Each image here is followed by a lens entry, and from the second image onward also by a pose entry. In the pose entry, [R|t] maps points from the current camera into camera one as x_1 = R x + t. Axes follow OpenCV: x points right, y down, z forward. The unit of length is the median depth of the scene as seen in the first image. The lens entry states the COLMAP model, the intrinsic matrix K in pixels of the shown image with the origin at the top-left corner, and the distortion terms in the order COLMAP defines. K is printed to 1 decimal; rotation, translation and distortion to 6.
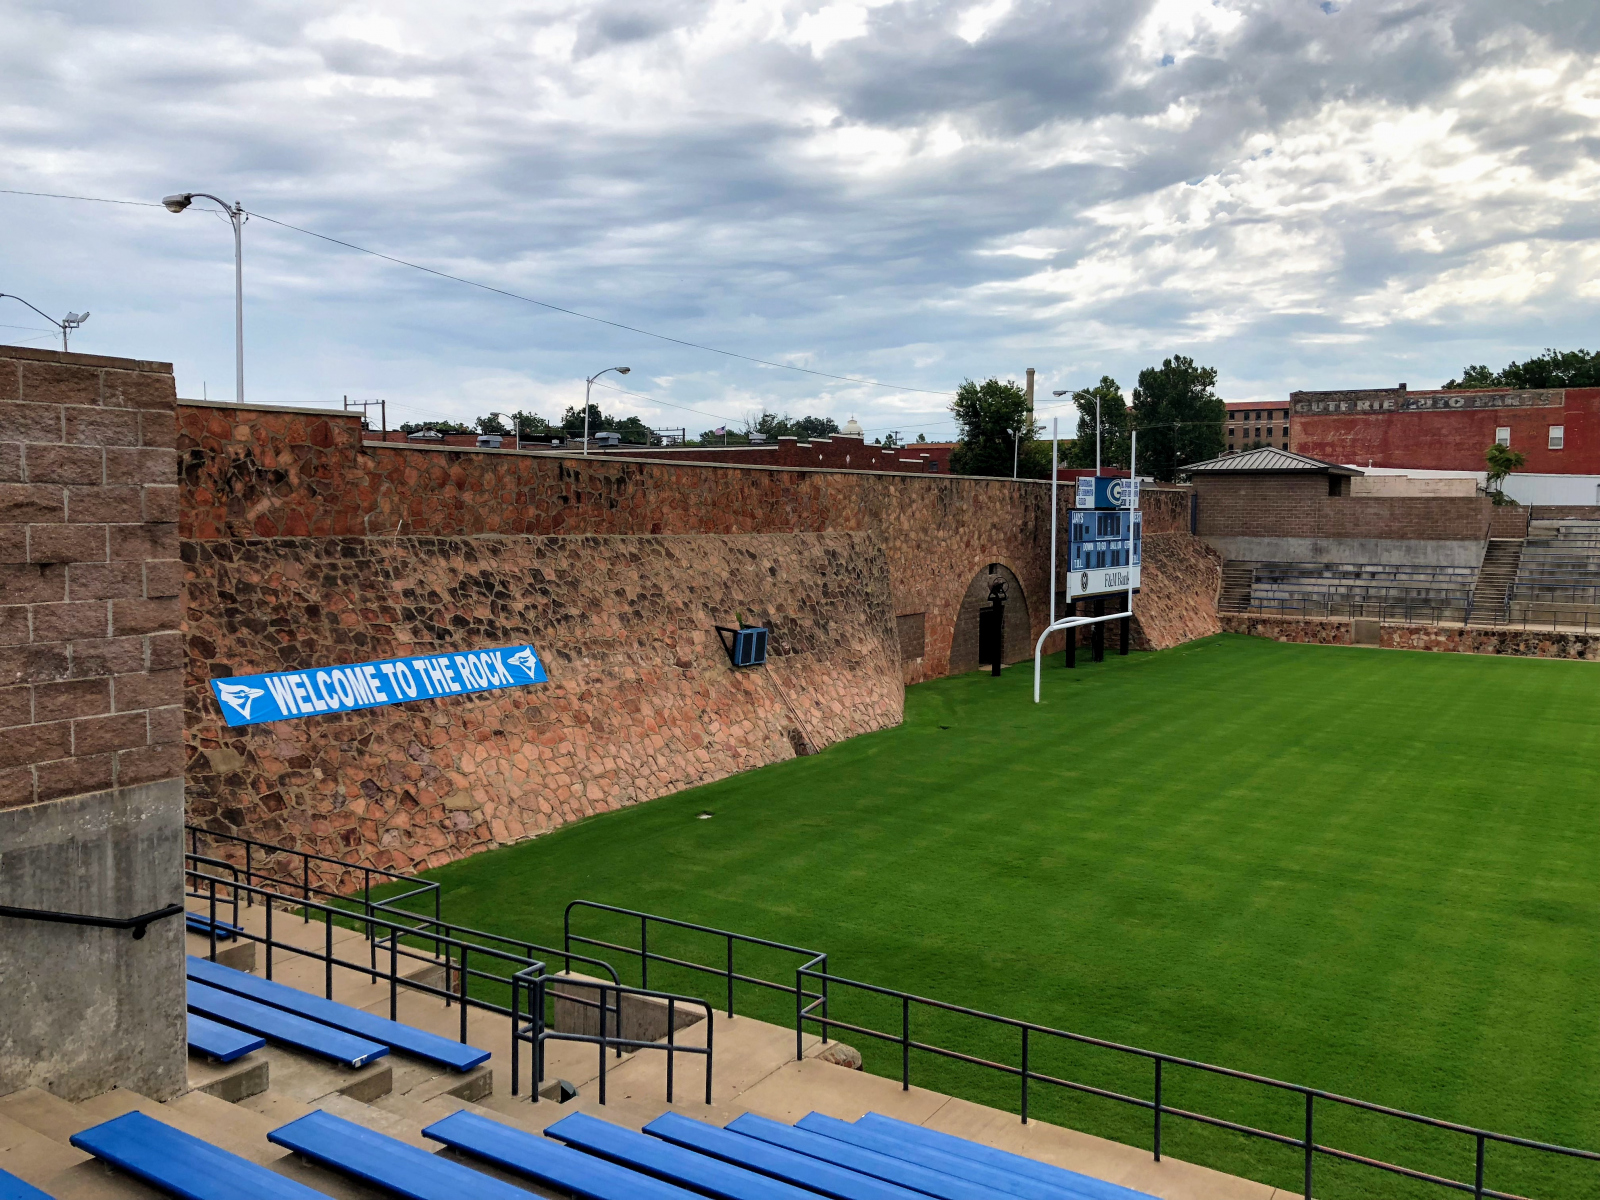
lens RADIAL K [[1362.5, 0, 800.0], [0, 1362.5, 600.0], [0, 0, 1]] dist [0.049192, -0.006406]
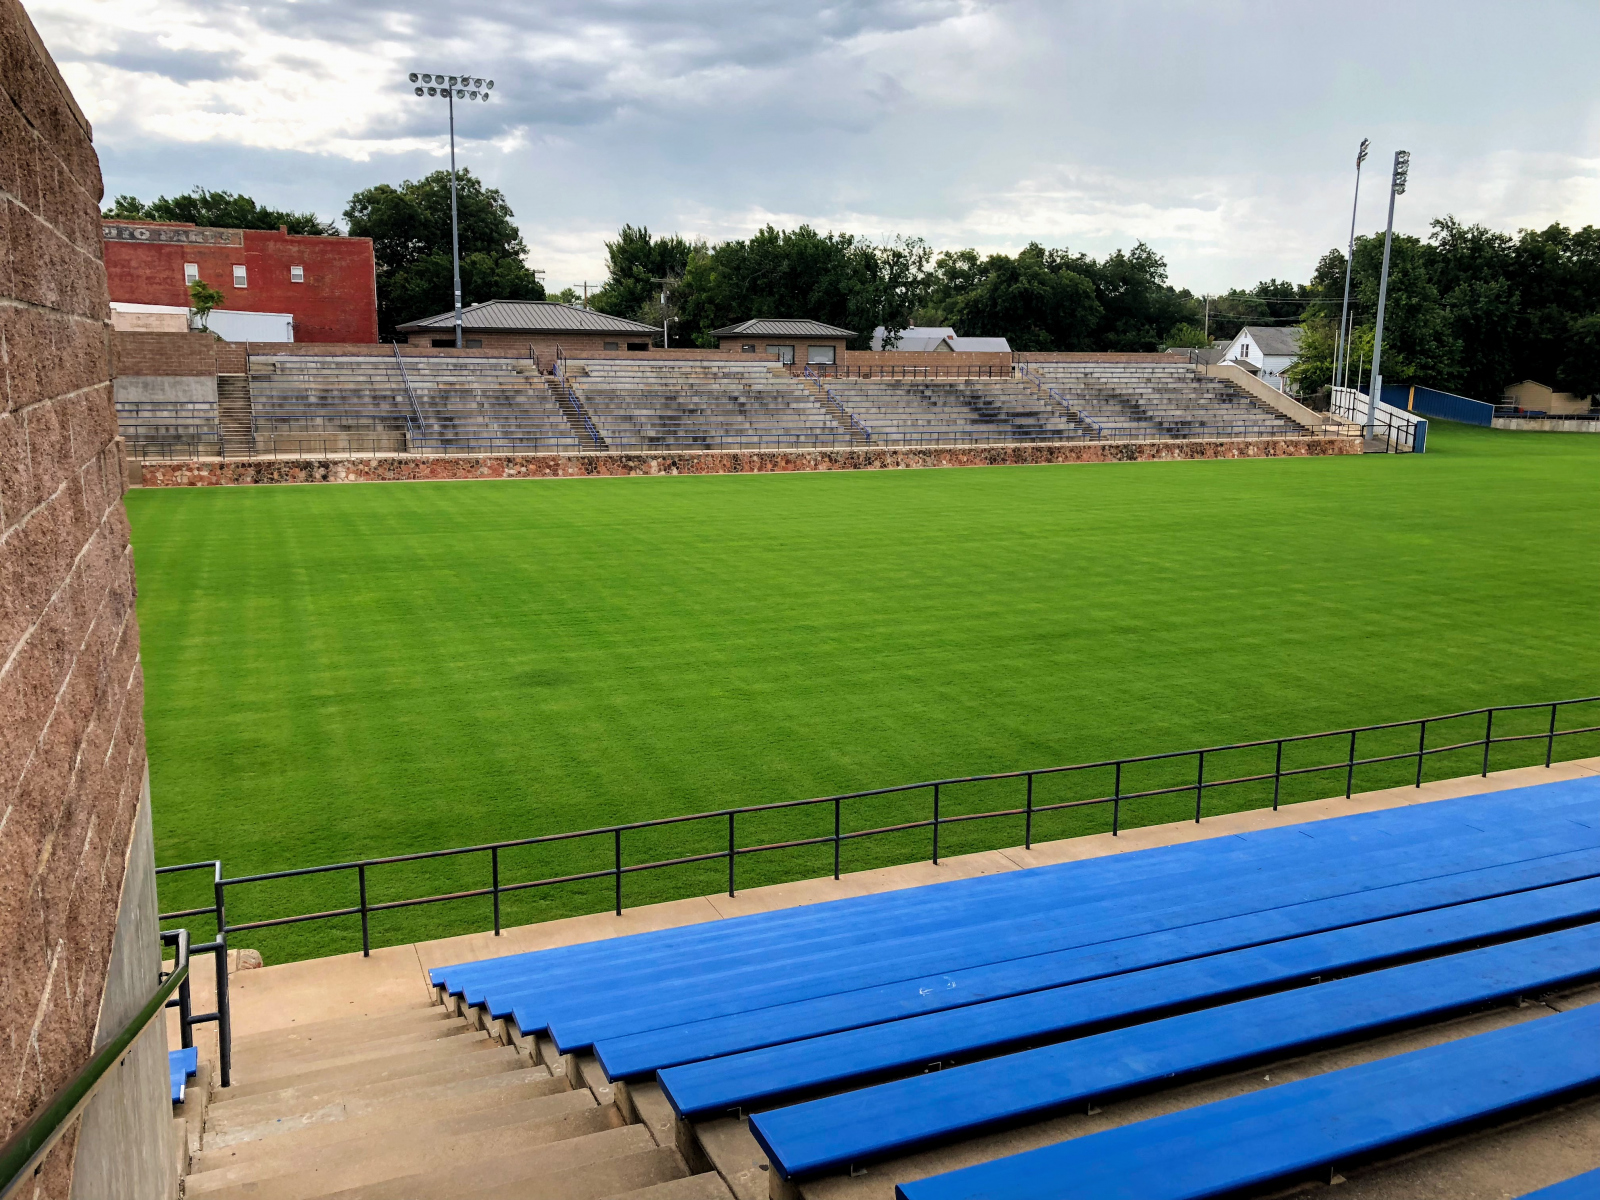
lens RADIAL K [[1362.5, 0, 800.0], [0, 1362.5, 600.0], [0, 0, 1]] dist [0.049192, -0.006406]
pose [[0.549962, -0.152854, 0.821083, -0.142191], [0.054943, 0.987602, 0.147052, -0.004887], [-0.833380, -0.035761, 0.551542, 0.060112]]
